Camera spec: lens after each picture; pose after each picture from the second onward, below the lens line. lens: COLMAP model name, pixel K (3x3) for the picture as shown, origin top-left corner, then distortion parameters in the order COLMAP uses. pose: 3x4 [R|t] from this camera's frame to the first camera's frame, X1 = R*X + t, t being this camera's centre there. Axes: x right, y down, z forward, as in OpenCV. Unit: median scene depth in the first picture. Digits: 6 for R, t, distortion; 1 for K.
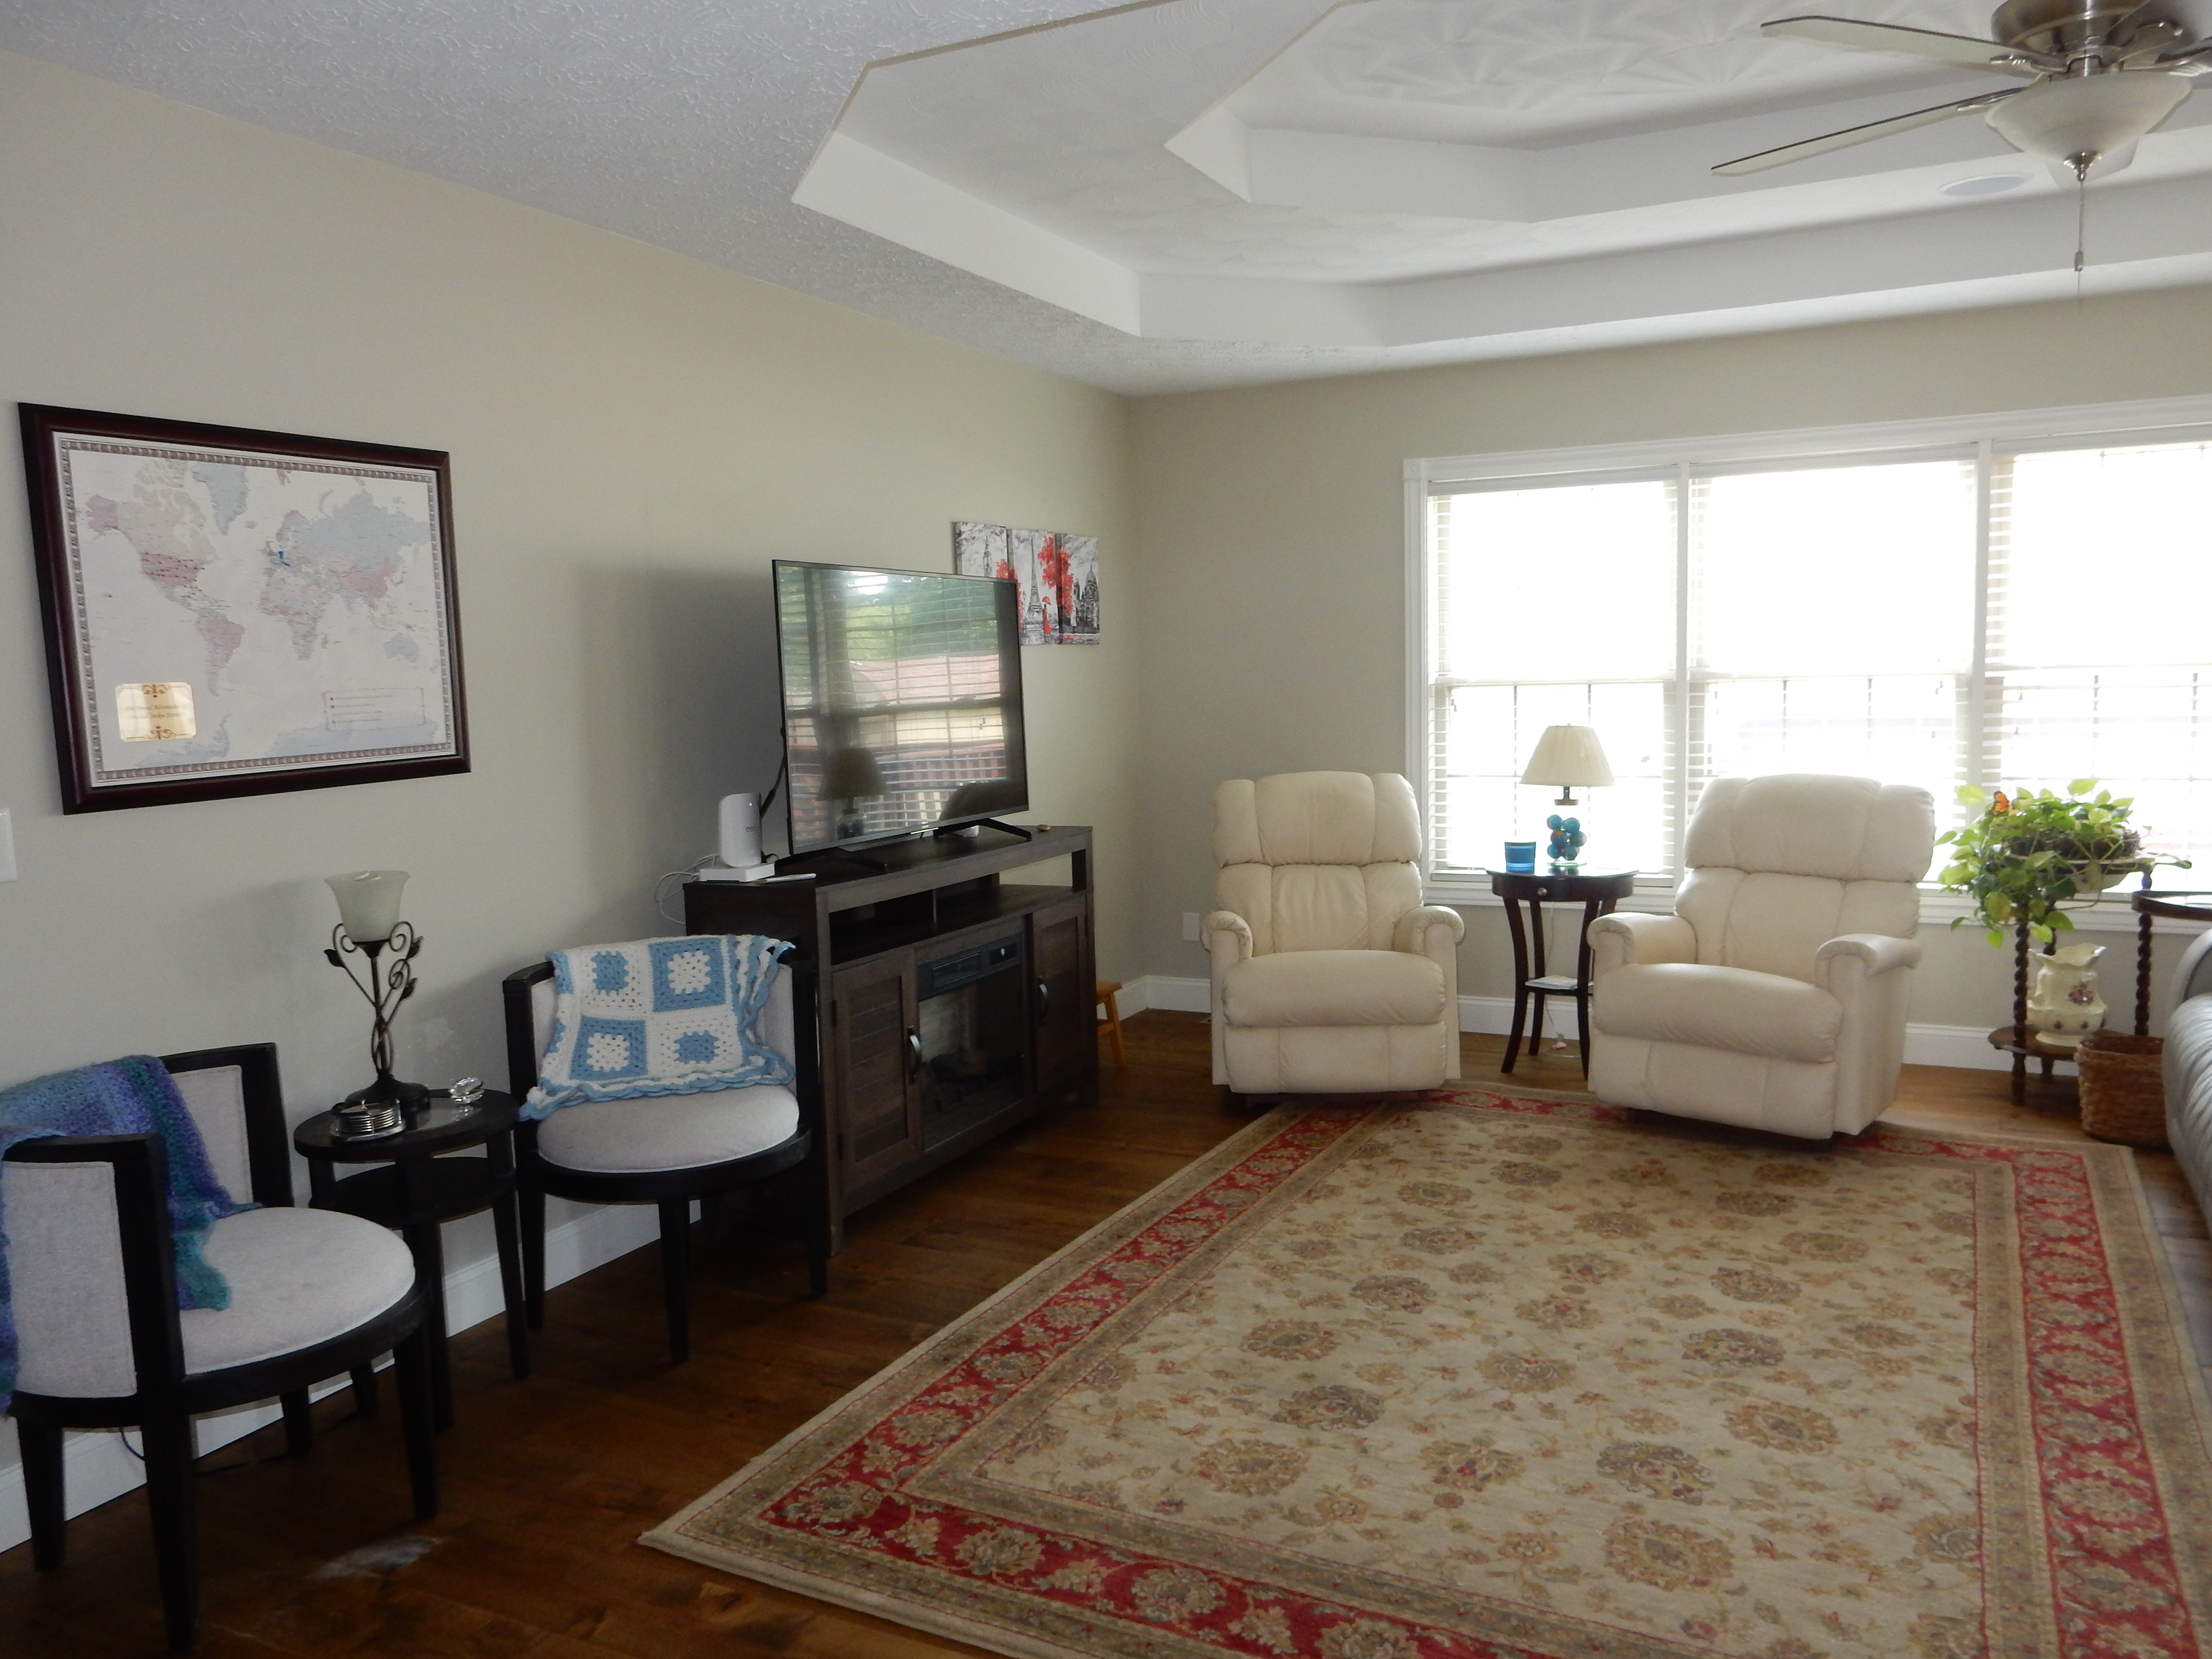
lens RADIAL K [[1638.3, 0, 1095.6], [0, 1638.3, 840.1], [0, 0, 1]] dist [0.003461, -0.001874]
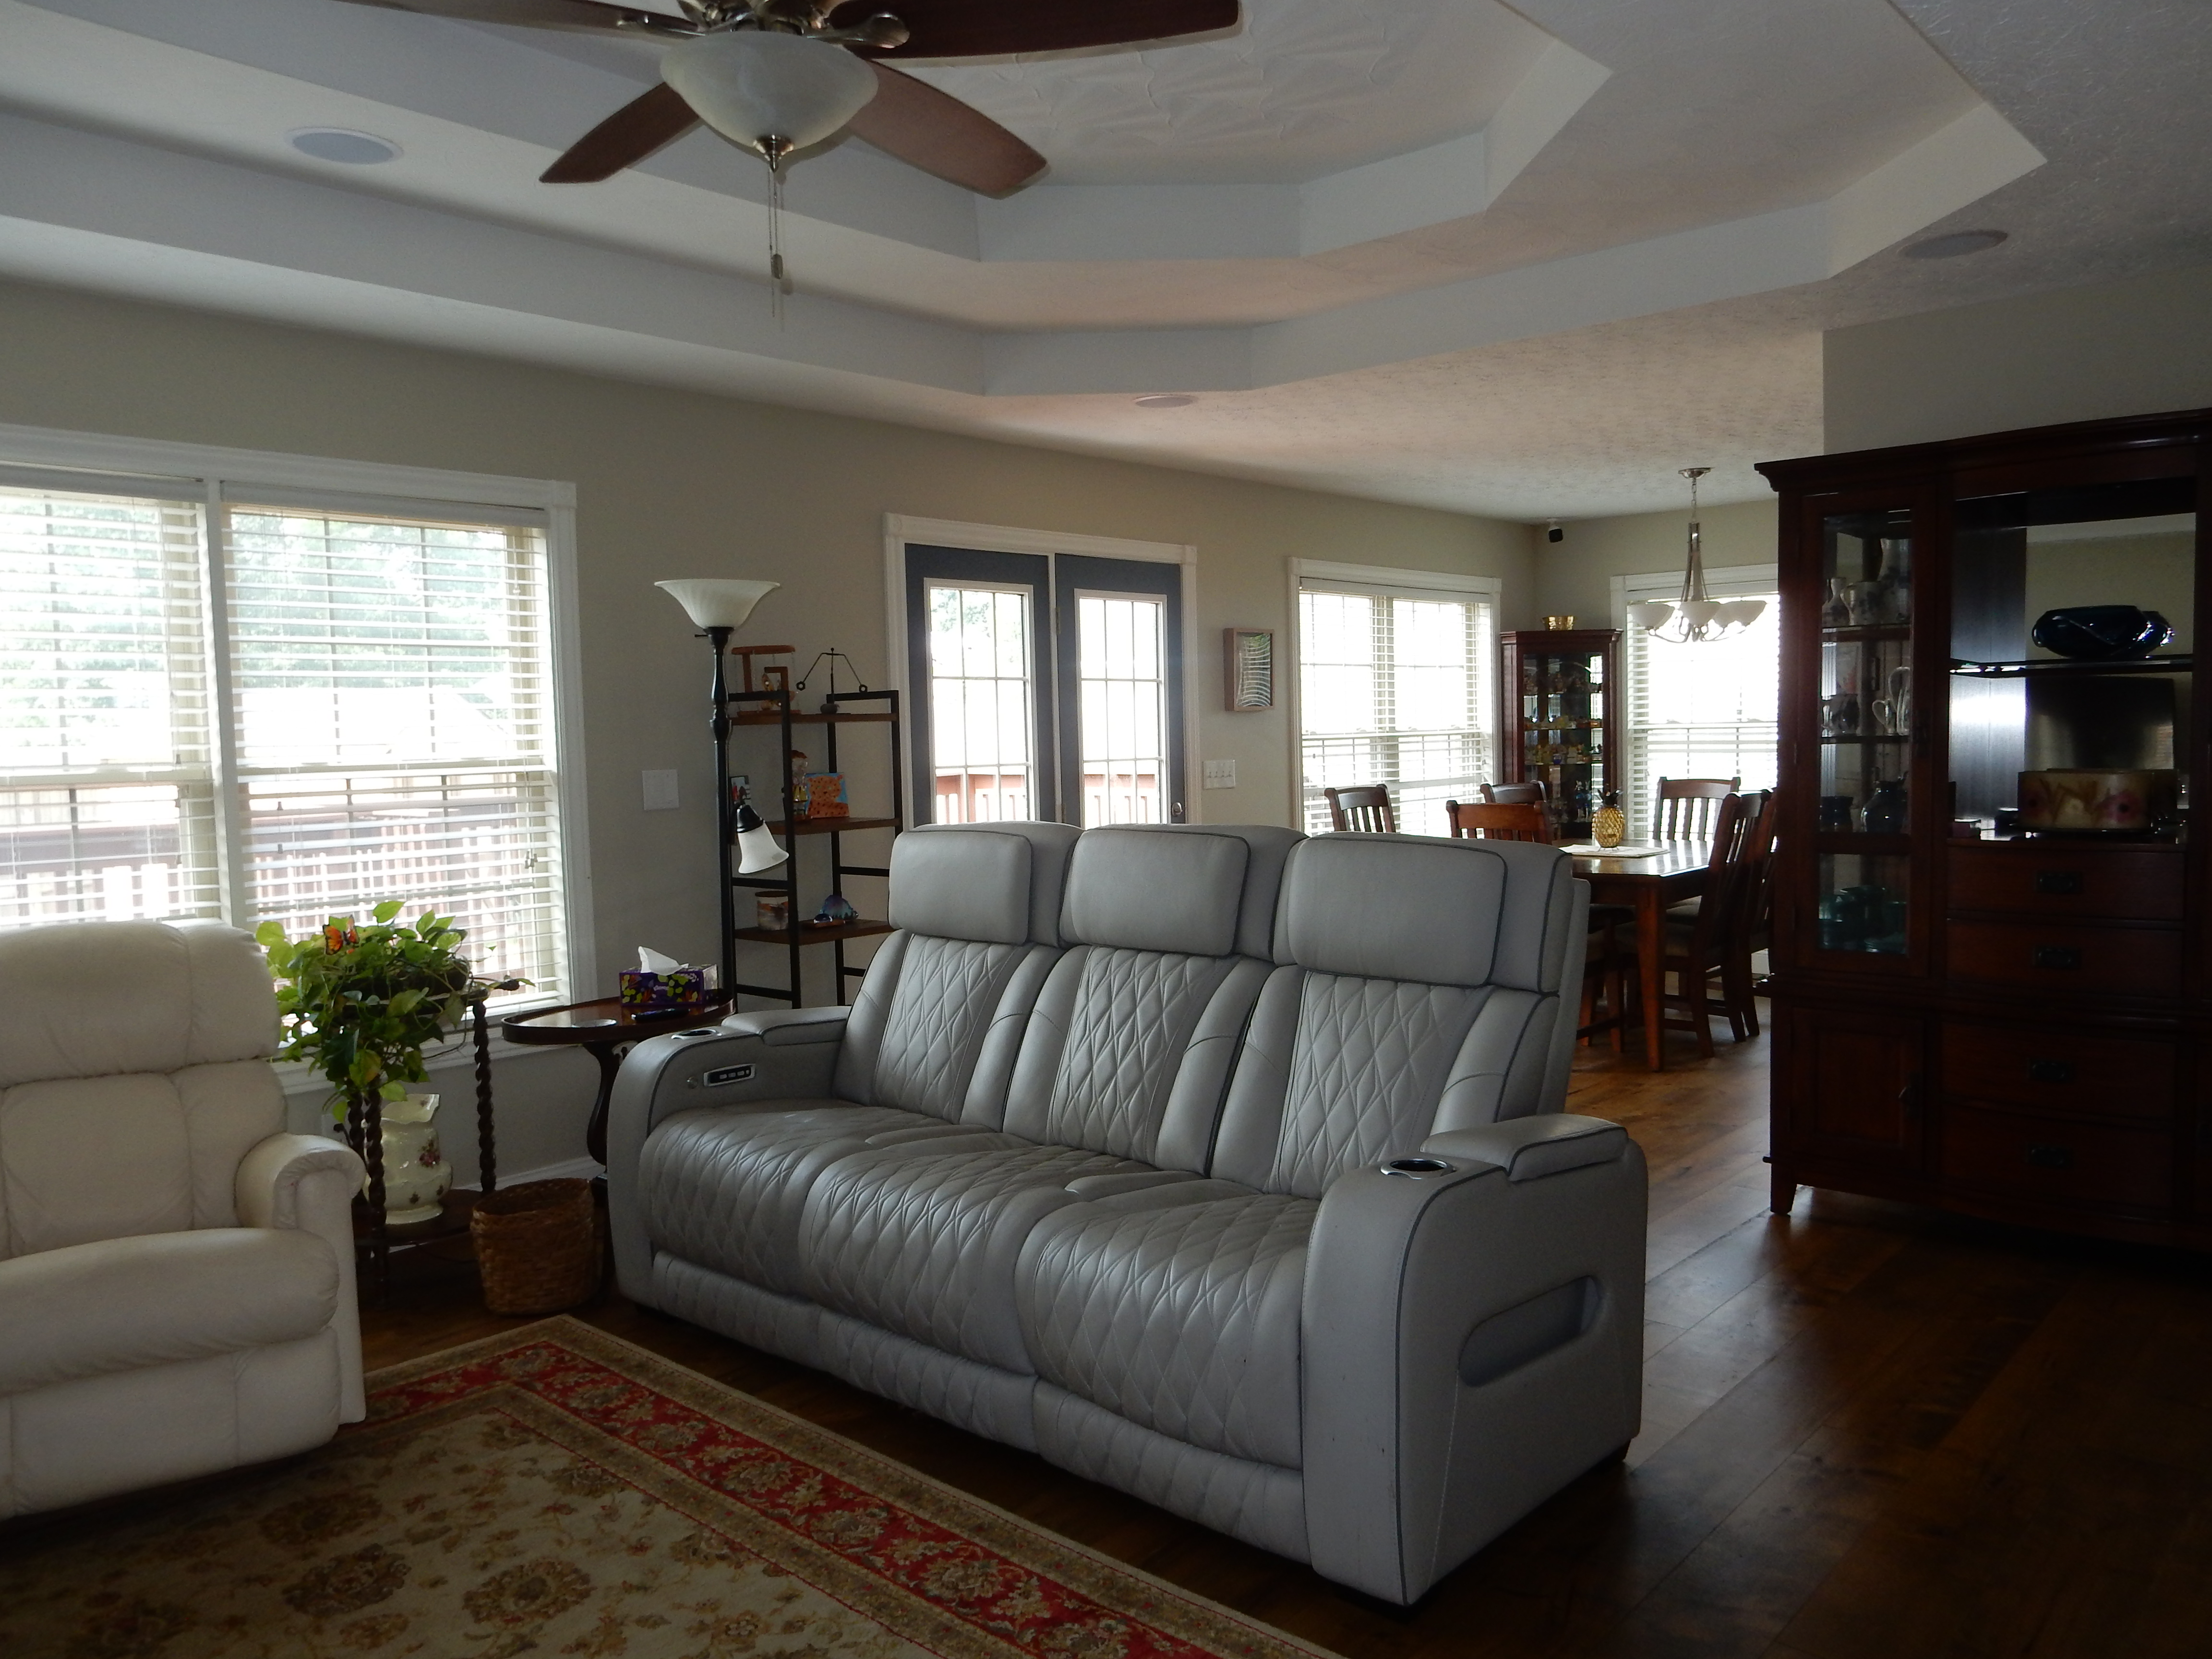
lens RADIAL K [[1638.3, 0, 1106.9], [0, 1638.3, 842.2], [0, 0, 1]] dist [0.003461, -0.001874]
pose [[0.255151, -0.043848, 0.965906, -0.136177], [0.115841, 0.993162, 0.014485, -0.044364], [-0.959937, 0.108196, 0.258486, 0.513392]]
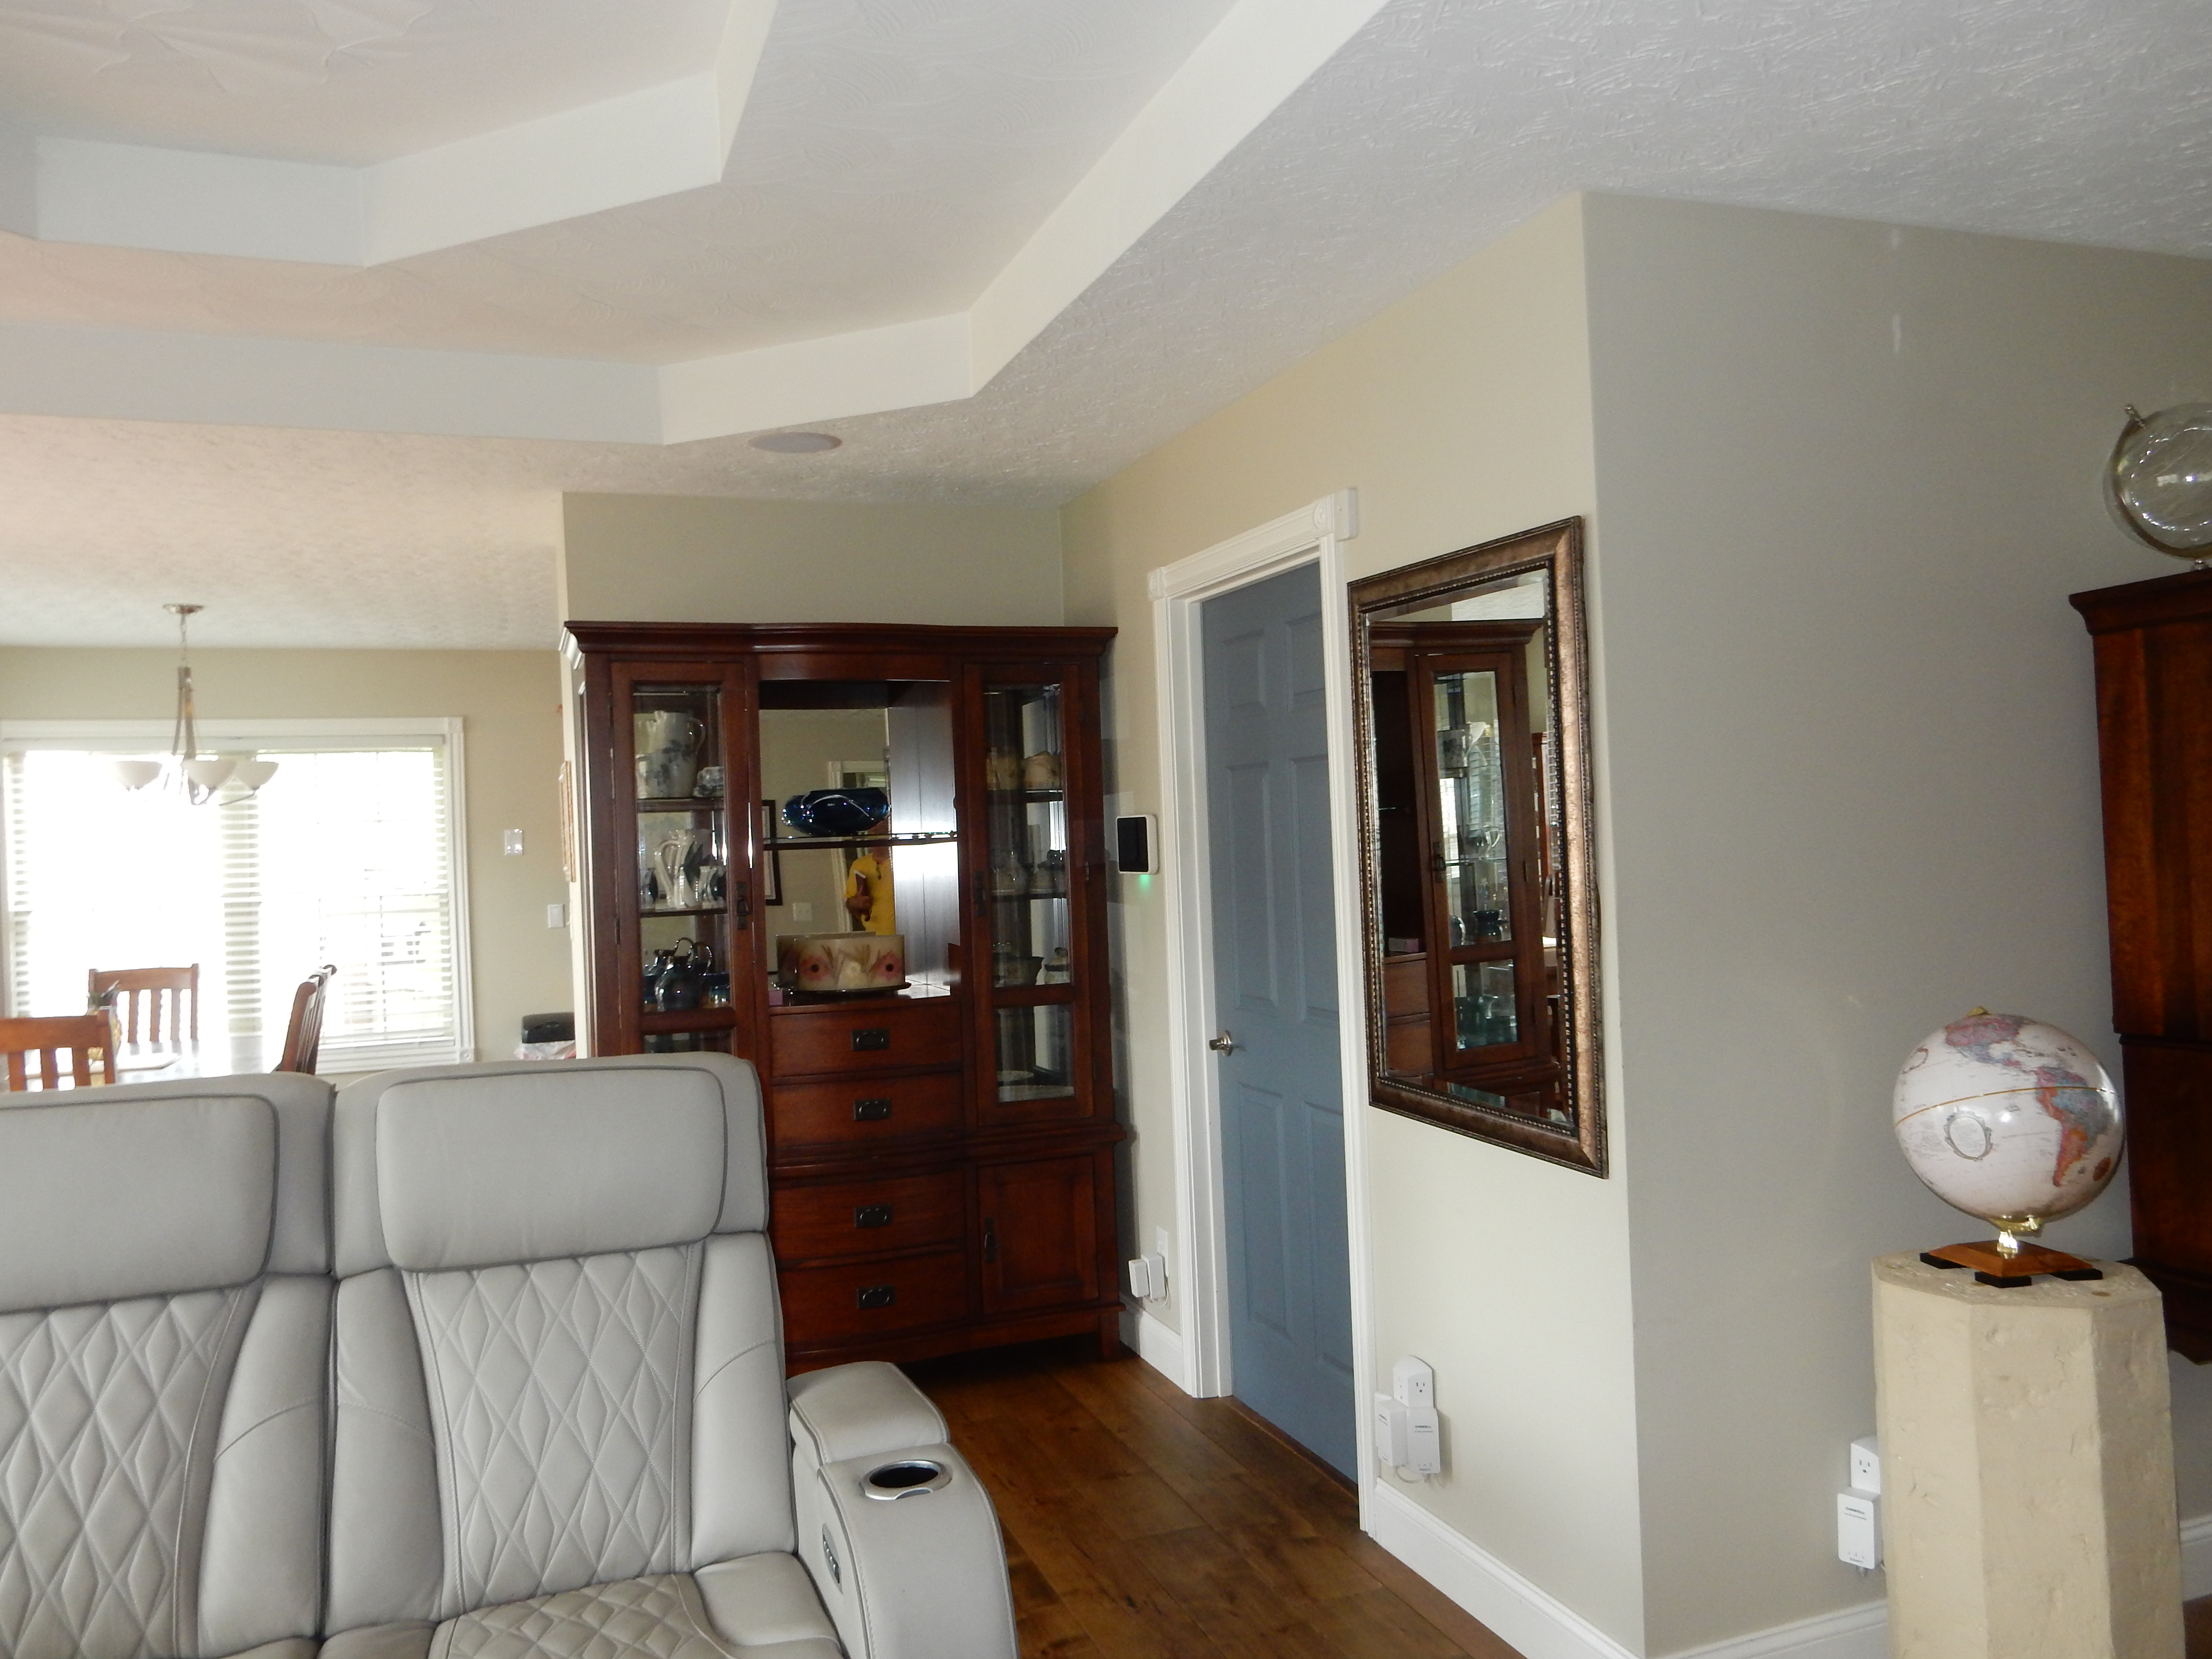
lens RADIAL K [[1638.3, 0, 1109.1], [0, 1638.3, 836.9], [0, 0, 1]] dist [0.003461, -0.001874]
pose [[-0.731636, 0.055163, 0.679460, 0.107586], [0.125804, 0.990527, 0.055048, -0.108012], [-0.669986, 0.125754, -0.731645, 0.871675]]
